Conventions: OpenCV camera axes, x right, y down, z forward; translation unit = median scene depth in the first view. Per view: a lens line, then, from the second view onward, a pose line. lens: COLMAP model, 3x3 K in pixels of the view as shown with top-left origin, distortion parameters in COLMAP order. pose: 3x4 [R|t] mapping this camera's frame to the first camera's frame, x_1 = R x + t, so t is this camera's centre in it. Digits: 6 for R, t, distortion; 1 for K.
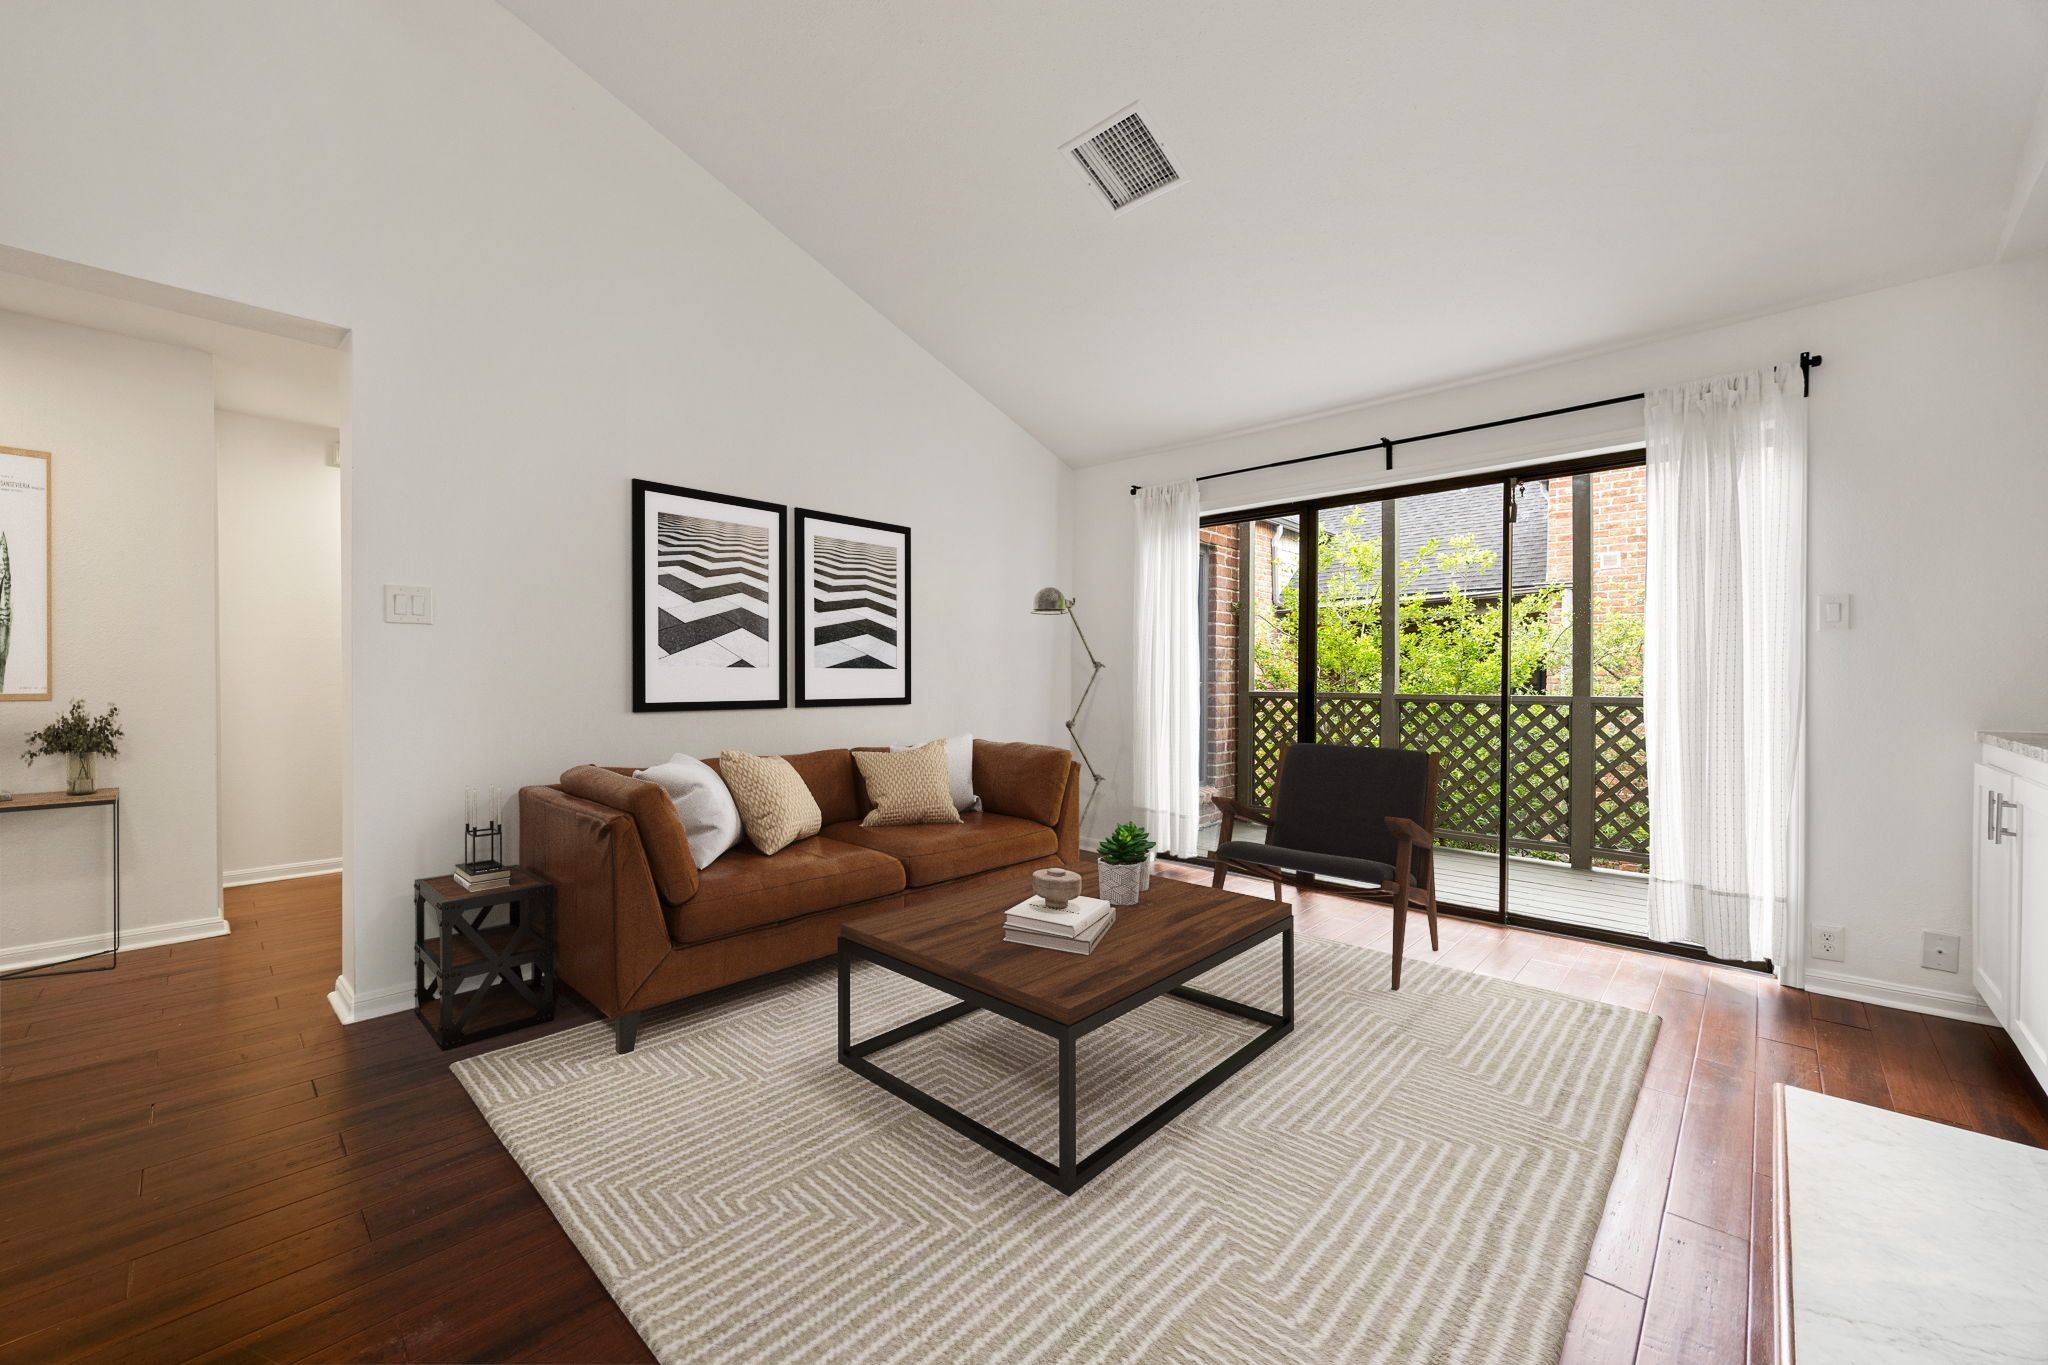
lens RADIAL K [[784.2, 0, 1026.2], [0, 784.2, 687.0], [0, 0, 1]] dist [-0.005830, -0.000123]
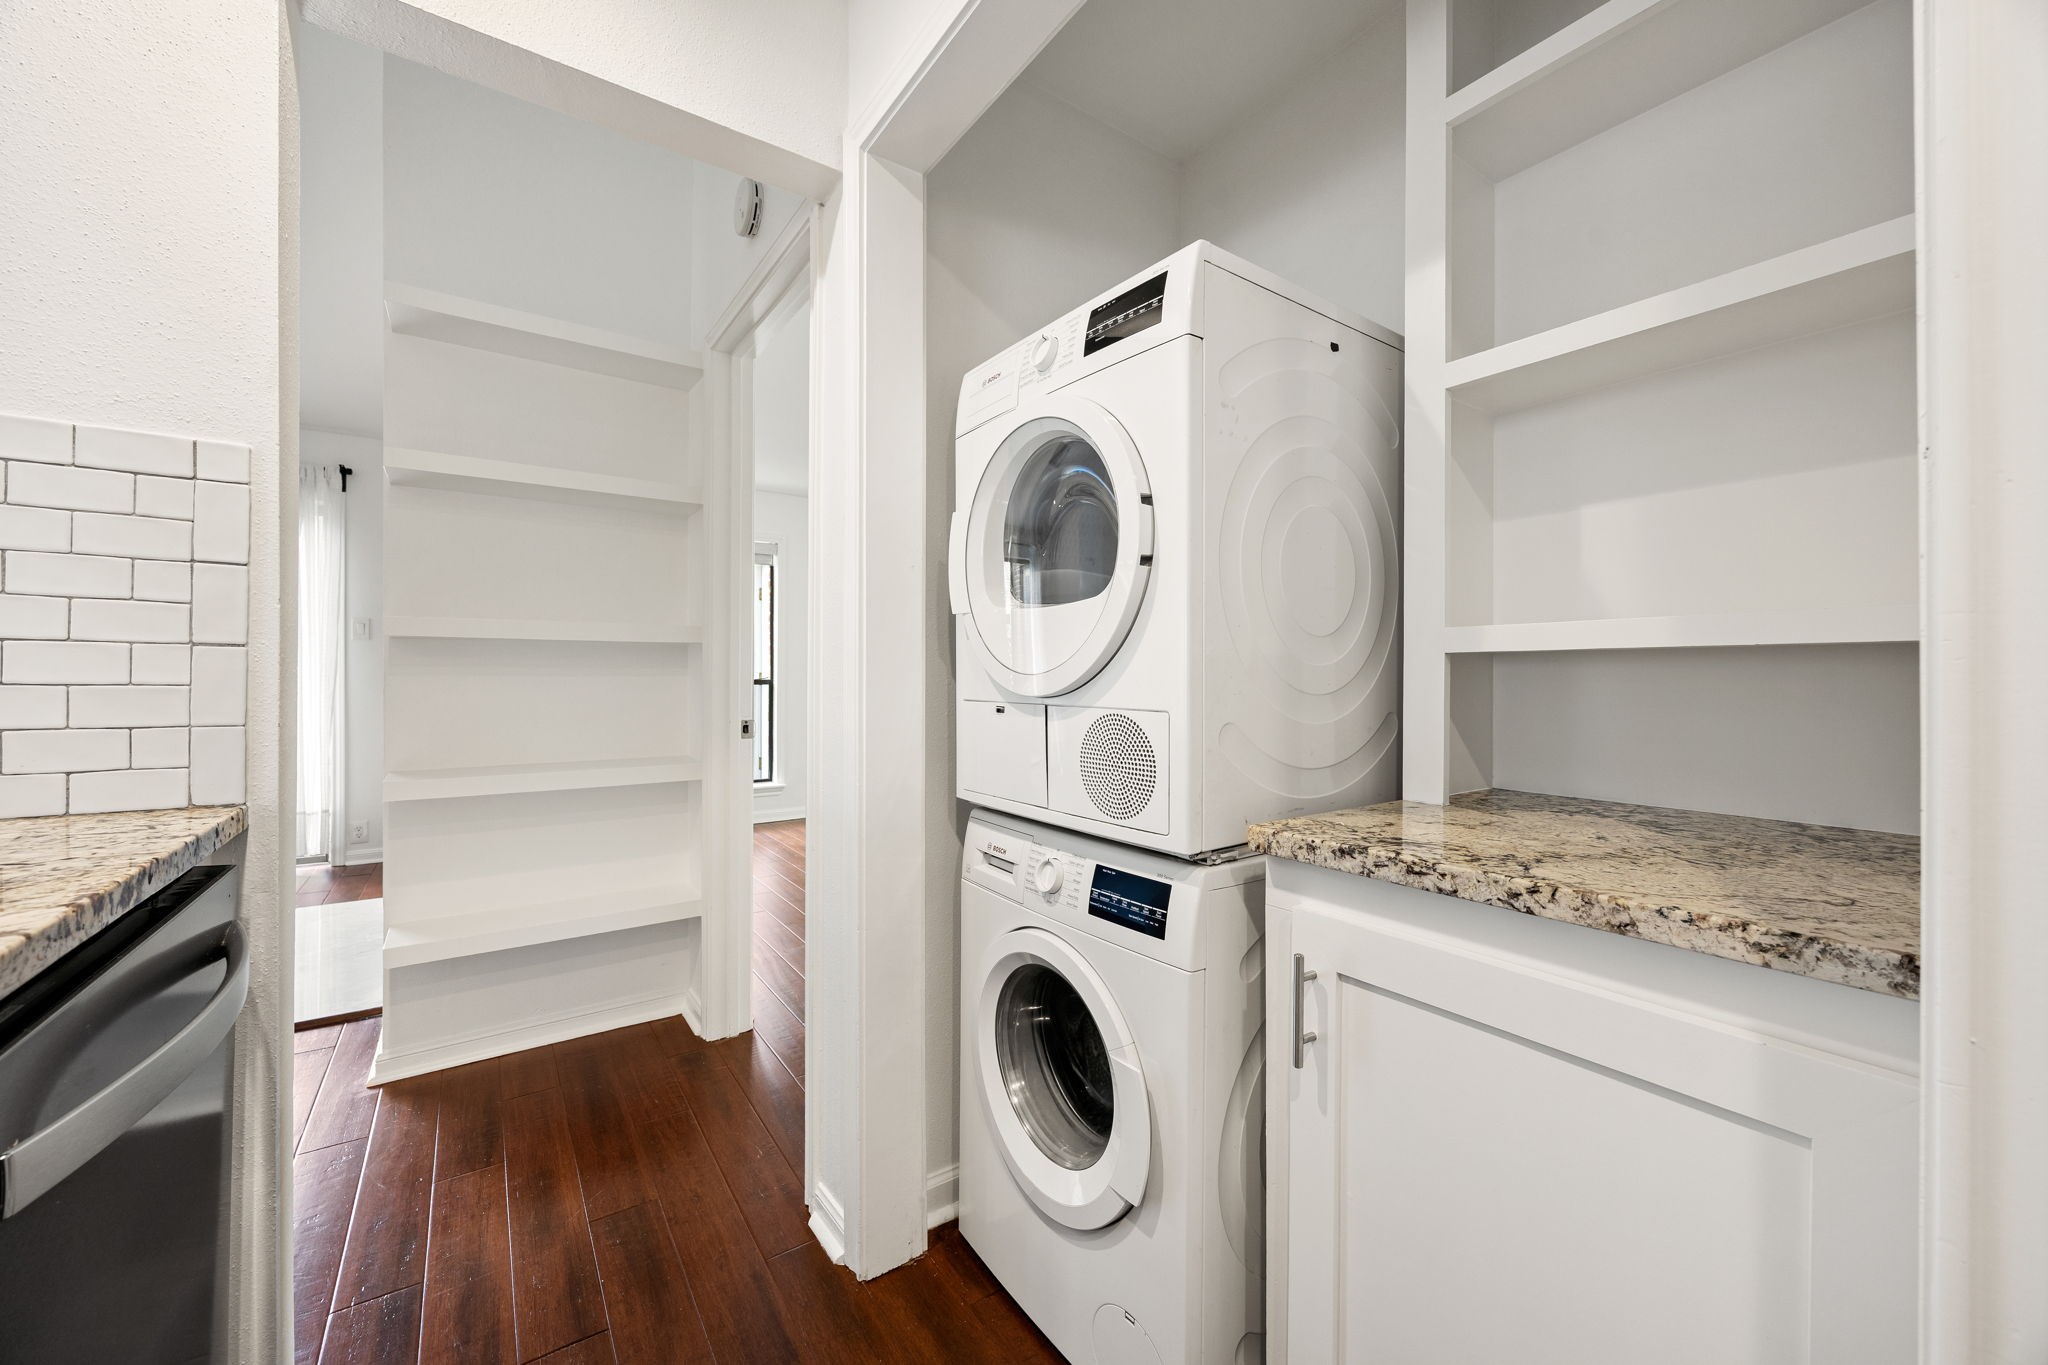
lens RADIAL K [[784.2, 0, 1024.2], [0, 784.2, 678.6], [0, 0, 1]] dist [-0.005830, -0.000123]
pose [[0.199422, -0.002200, 0.979911, -0.283431], [0.000516, 0.999998, 0.002140, 0.005413], [-0.979914, 0.000079, 0.199423, -0.679637]]
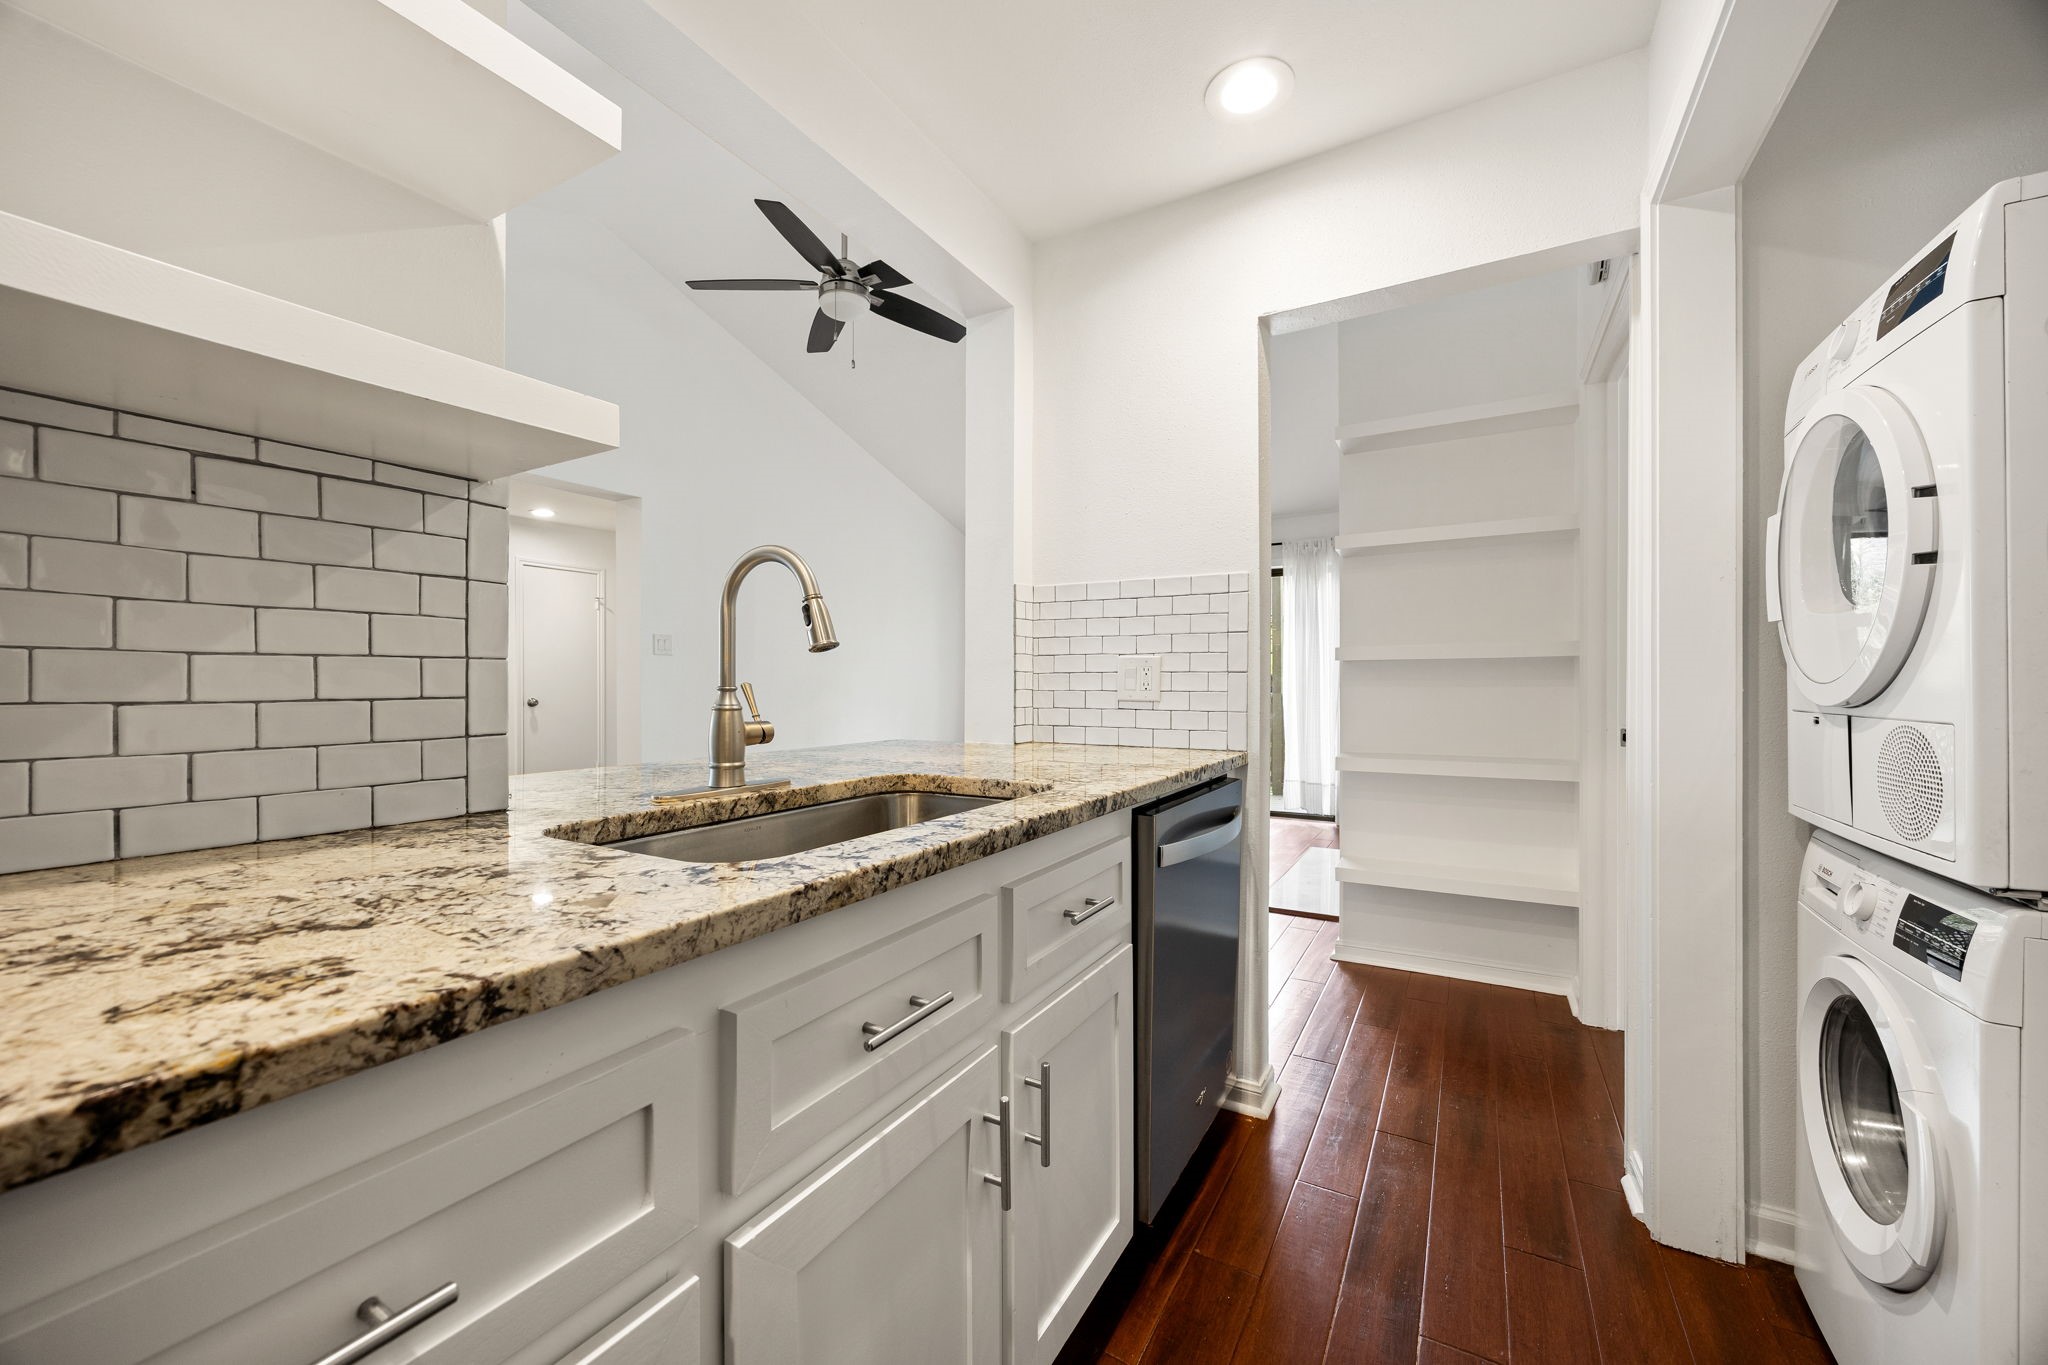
lens RADIAL K [[784.2, 0, 1023.3], [0, 784.2, 685.8], [0, 0, 1]] dist [-0.005830, -0.000123]
pose [[0.972493, -0.001615, 0.232926, -0.659417], [0.002837, 0.999984, -0.004913, 0.008457], [-0.232914, 0.005439, 0.972482, -1.663479]]
